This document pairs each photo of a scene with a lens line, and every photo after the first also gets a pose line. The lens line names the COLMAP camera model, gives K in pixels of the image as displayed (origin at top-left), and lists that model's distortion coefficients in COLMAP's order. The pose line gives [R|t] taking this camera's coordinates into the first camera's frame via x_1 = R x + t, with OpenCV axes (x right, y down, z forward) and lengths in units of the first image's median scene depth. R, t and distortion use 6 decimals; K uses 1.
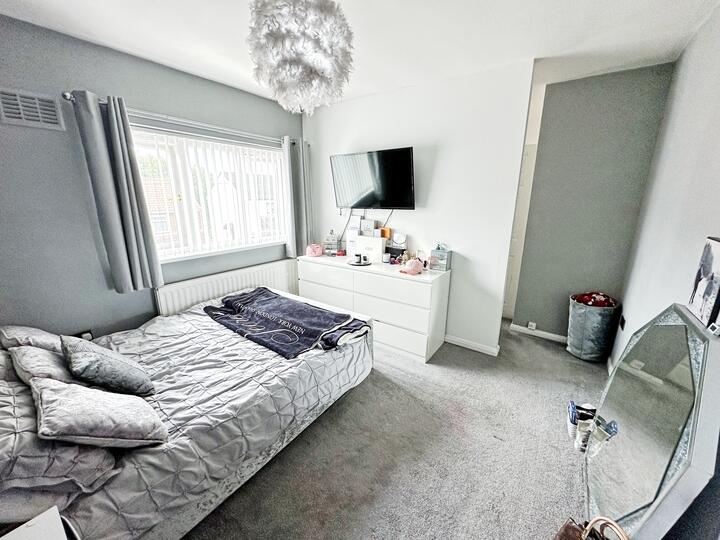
lens RADIAL K [[287.1, 0, 356.9], [0, 287.1, 270.2], [0, 0, 1]] dist [-0.002061, -0.000428]
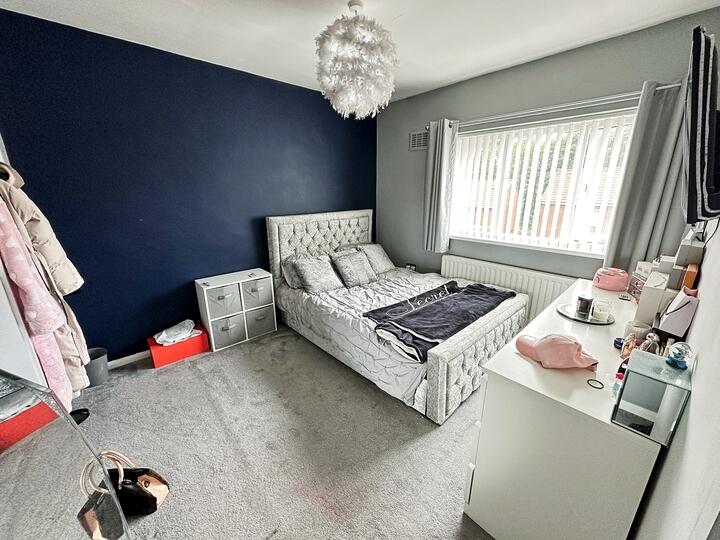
lens RADIAL K [[287.1, 0, 360.5], [0, 287.1, 270.2], [0, 0, 1]] dist [-0.002061, -0.000428]
pose [[-0.199963, 0.271332, -0.941485, 0.773351], [-0.239753, 0.918131, 0.315523, -0.230771], [0.950017, 0.288817, -0.118540, 0.909740]]
